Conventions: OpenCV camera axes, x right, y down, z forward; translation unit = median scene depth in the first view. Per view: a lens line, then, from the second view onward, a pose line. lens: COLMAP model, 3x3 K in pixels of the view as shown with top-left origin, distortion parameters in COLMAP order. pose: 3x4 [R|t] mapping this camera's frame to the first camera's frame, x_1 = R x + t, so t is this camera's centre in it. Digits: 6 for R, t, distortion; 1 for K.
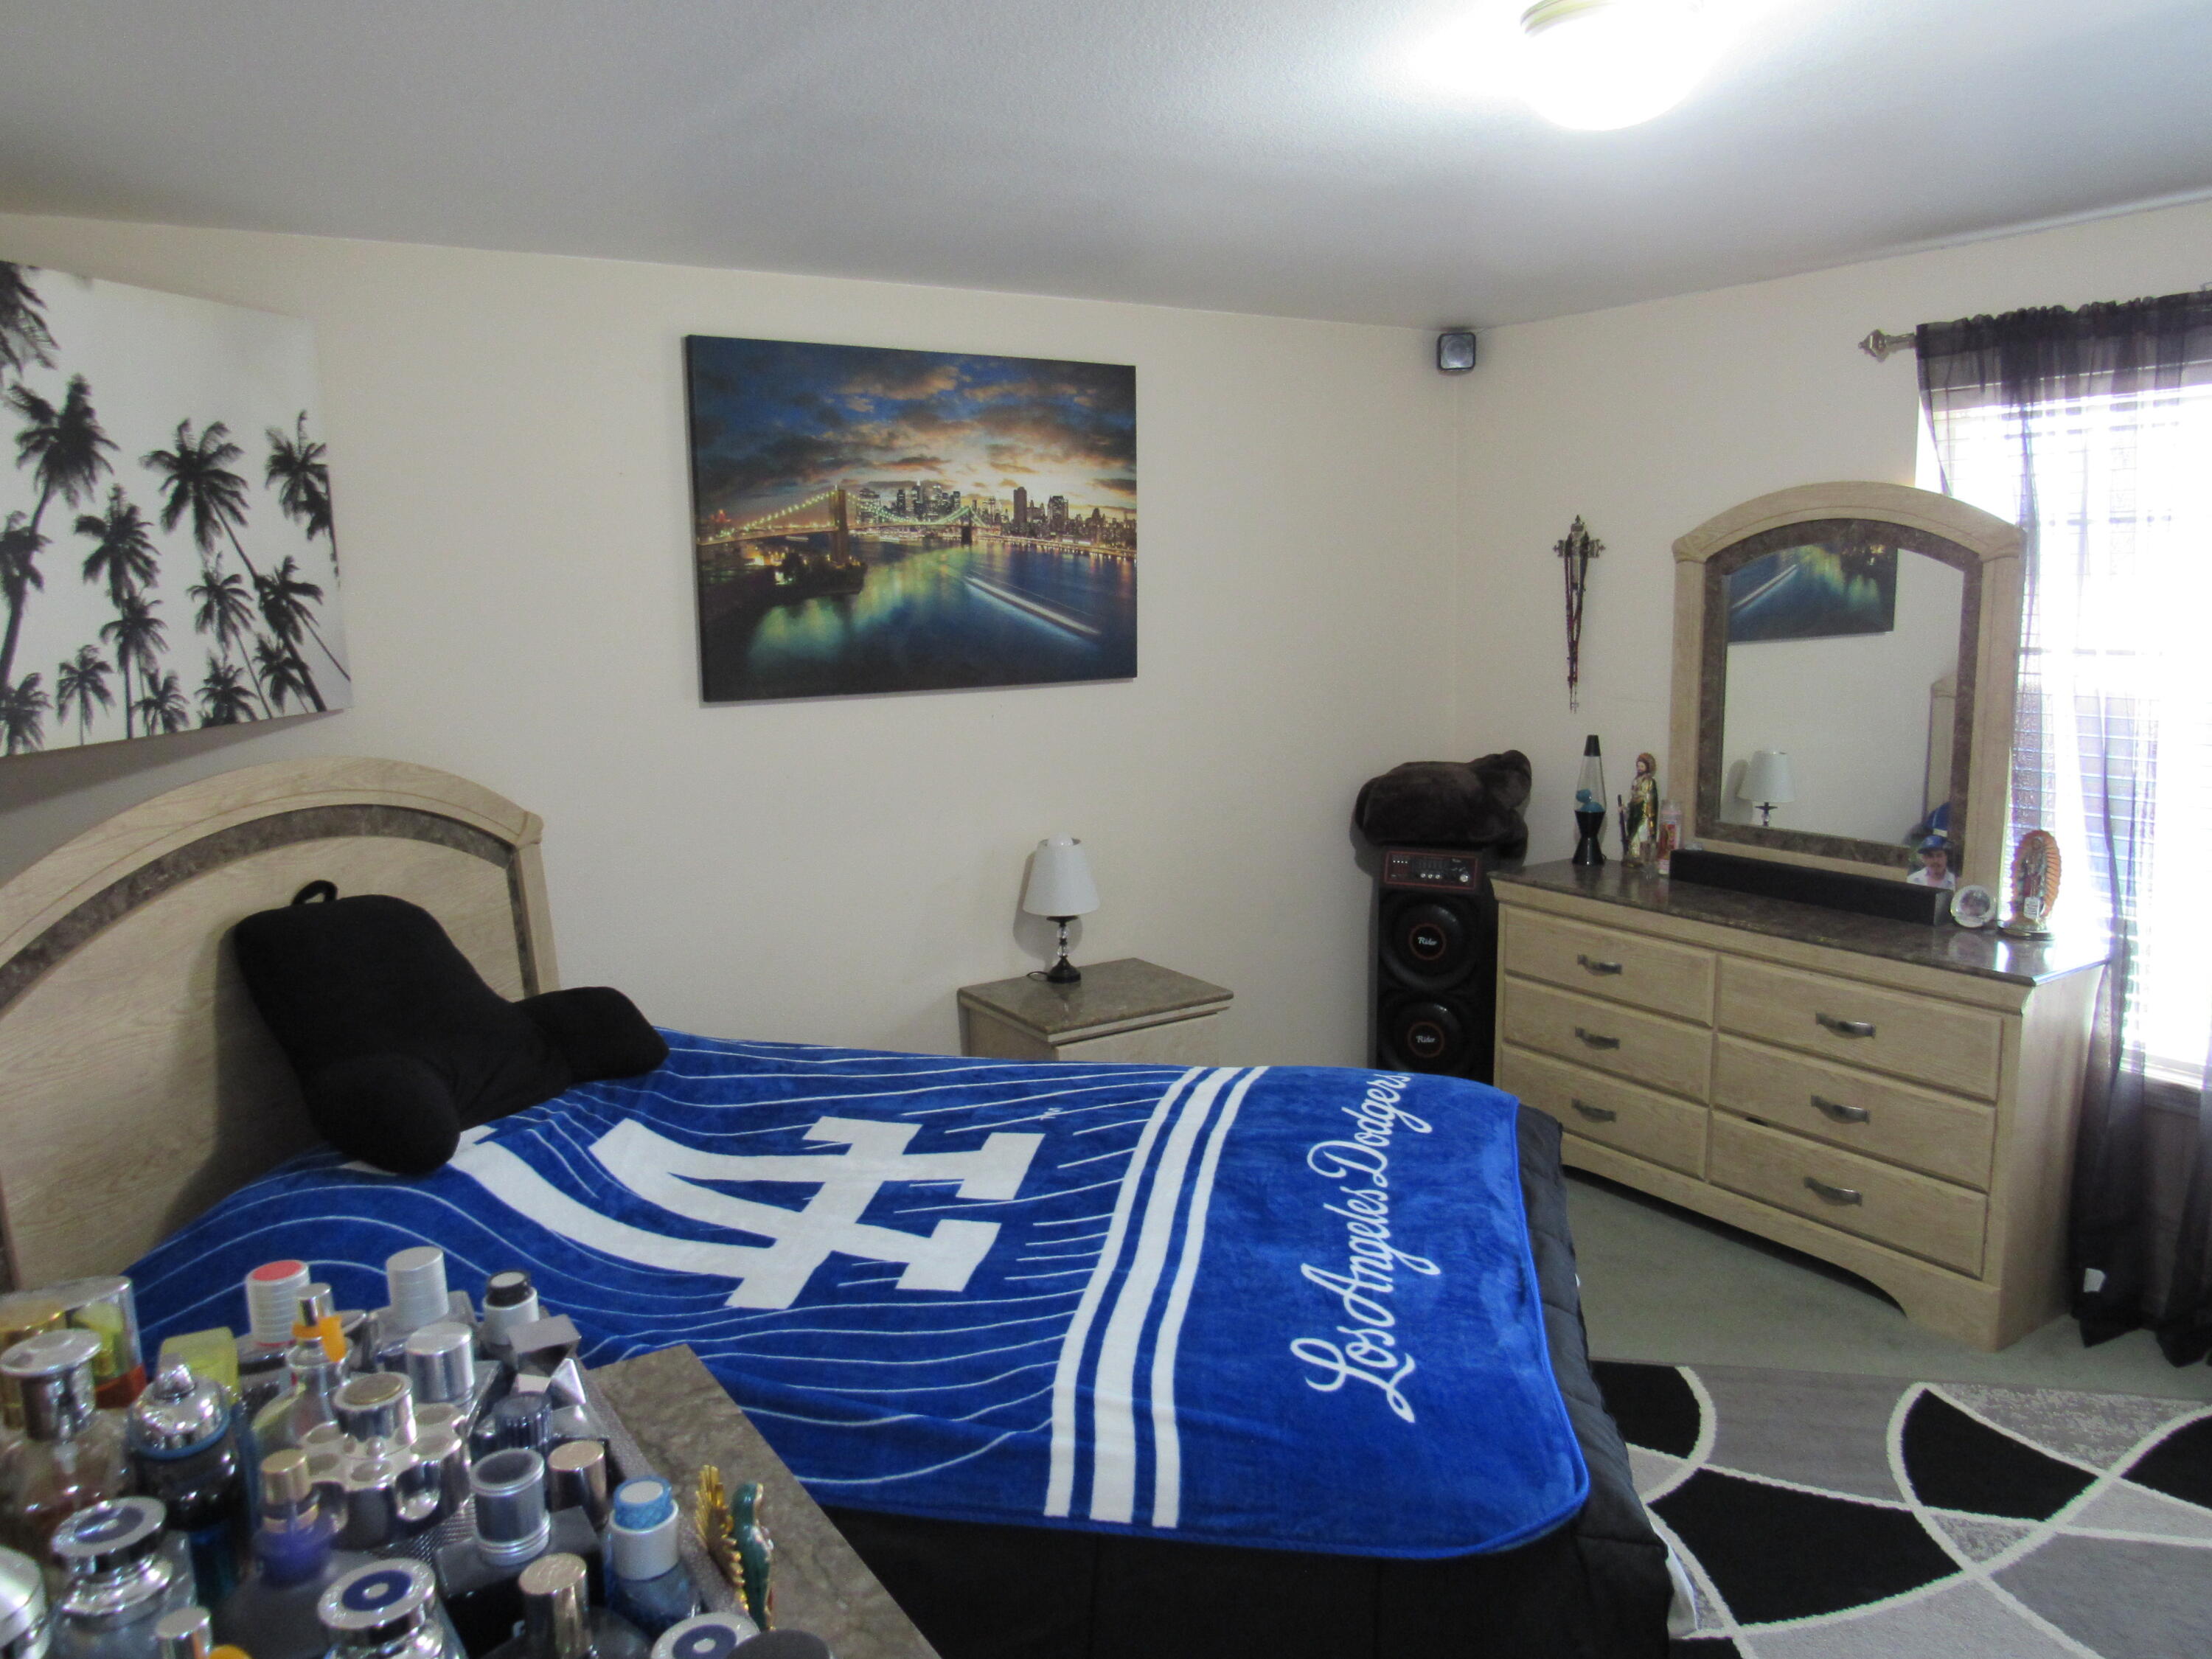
lens RADIAL K [[1571.3, 0, 1090.6], [0, 1571.3, 825.1], [0, 0, 1]] dist [-0.014724, 0.001258]
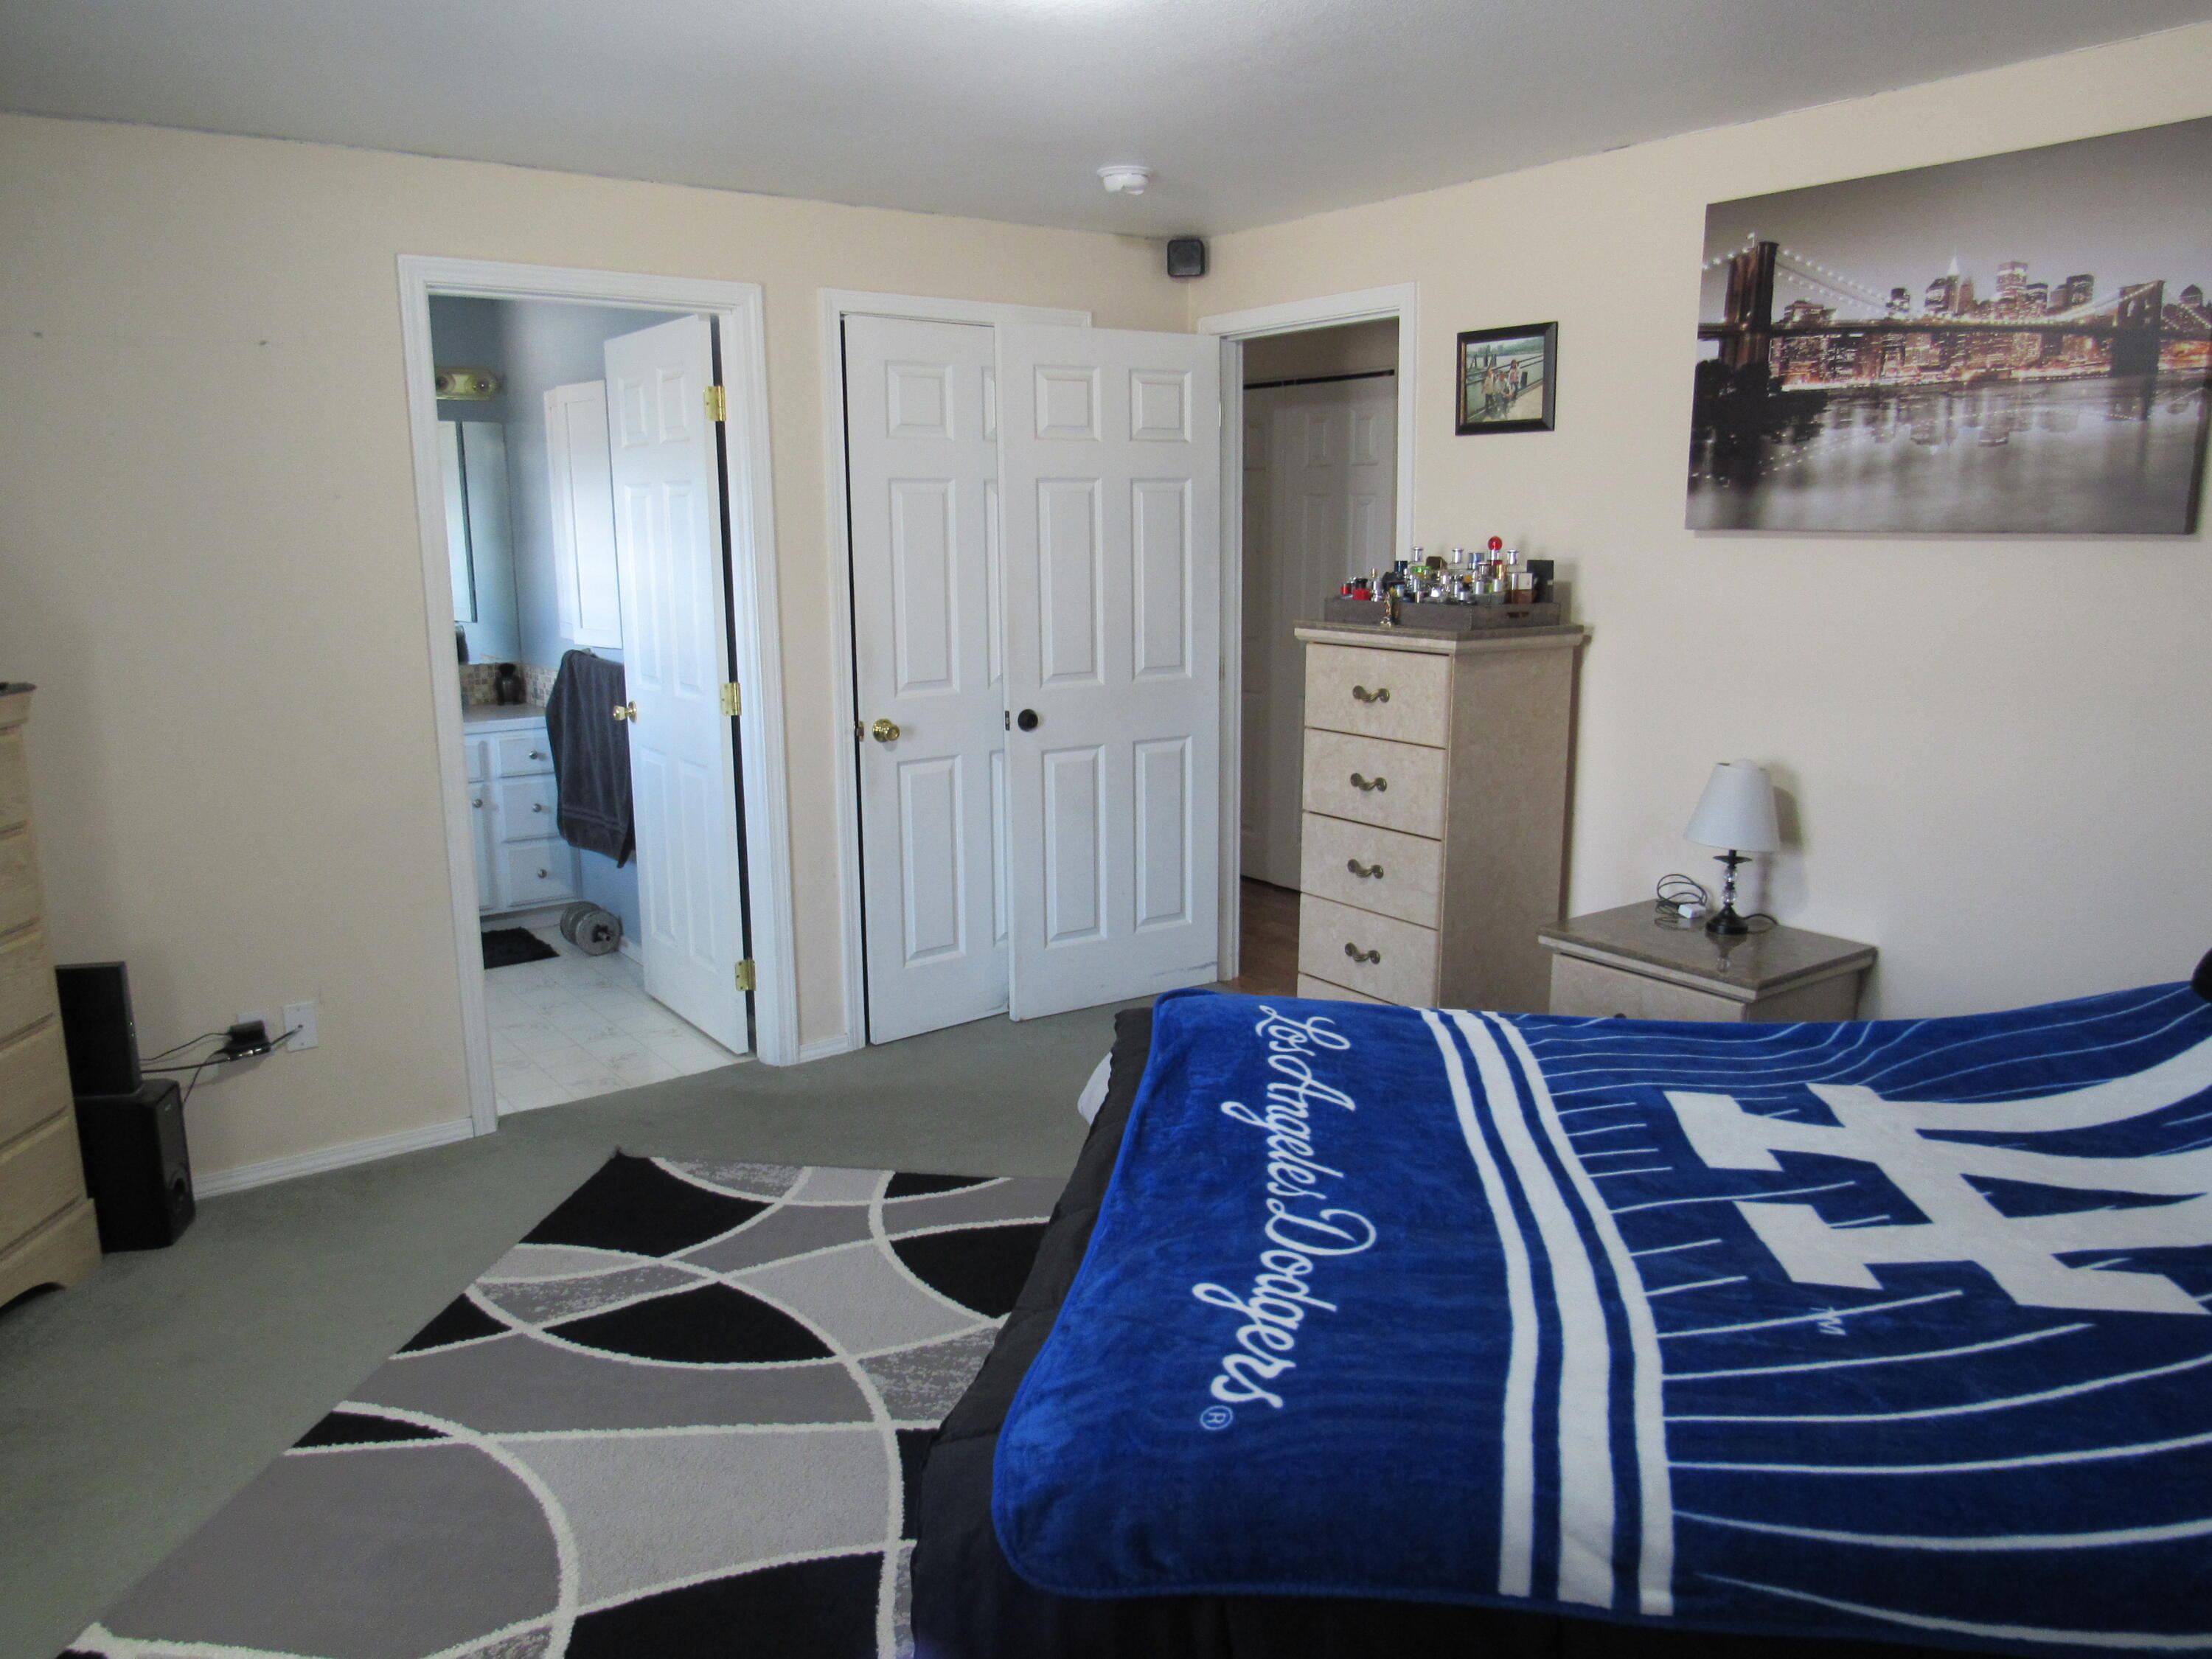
lens RADIAL K [[1571.3, 0, 1090.6], [0, 1571.3, 825.1], [0, 0, 1]] dist [-0.014724, 0.001258]
pose [[-0.998438, 0.030792, -0.046624, 0.320361], [0.012577, 0.936881, 0.349423, -0.230944], [0.054441, 0.348290, -0.935804, 1.731845]]
